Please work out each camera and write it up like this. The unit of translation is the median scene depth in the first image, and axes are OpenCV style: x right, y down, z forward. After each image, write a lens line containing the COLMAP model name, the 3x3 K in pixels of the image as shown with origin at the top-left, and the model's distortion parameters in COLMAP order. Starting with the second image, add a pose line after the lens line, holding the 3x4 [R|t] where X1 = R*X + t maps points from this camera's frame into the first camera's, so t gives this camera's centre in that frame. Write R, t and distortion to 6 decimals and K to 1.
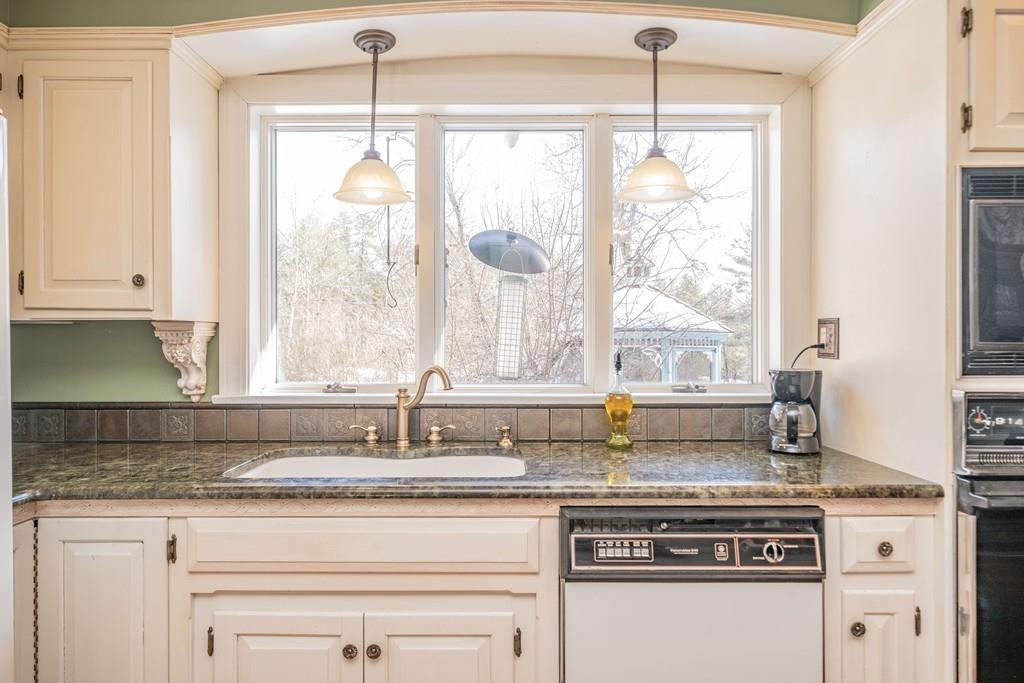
lens RADIAL K [[610.0, 0, 512.0], [0, 610.0, 341.5], [0, 0, 1]] dist [0.003183, 0.000566]
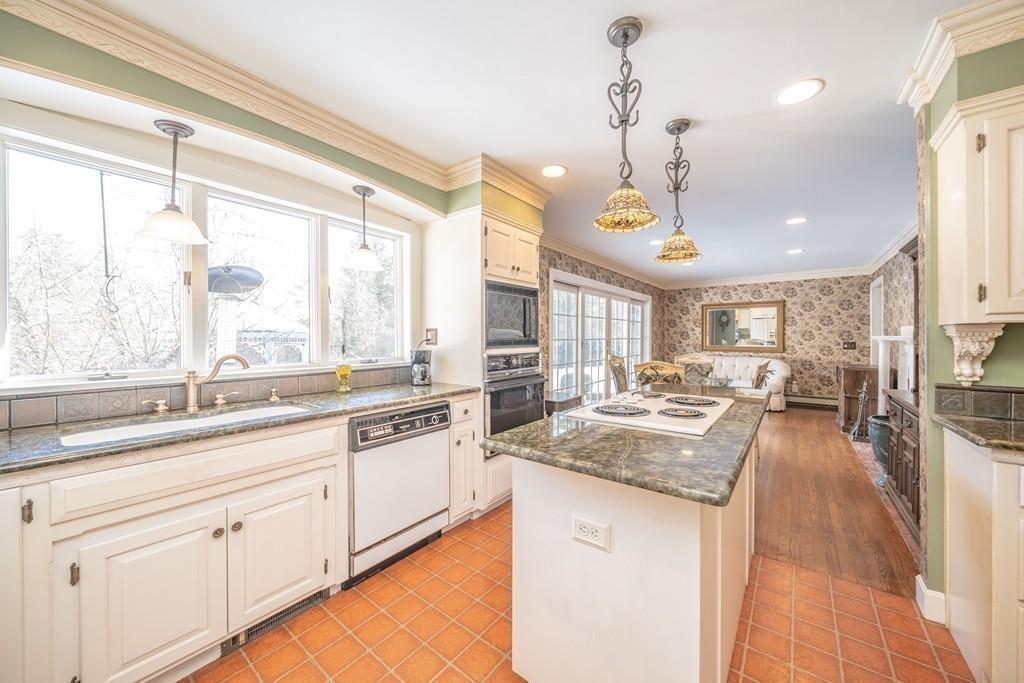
lens RADIAL K [[384.7, 0, 512.0], [0, 384.7, 341.5], [0, 0, 1]] dist [-0.006715, -0.000120]
pose [[0.609946, -0.008749, 0.792395, -0.564594], [0.004870, 0.999962, 0.007292, 0.004681], [-0.792428, -0.000589, 0.609965, -0.209307]]
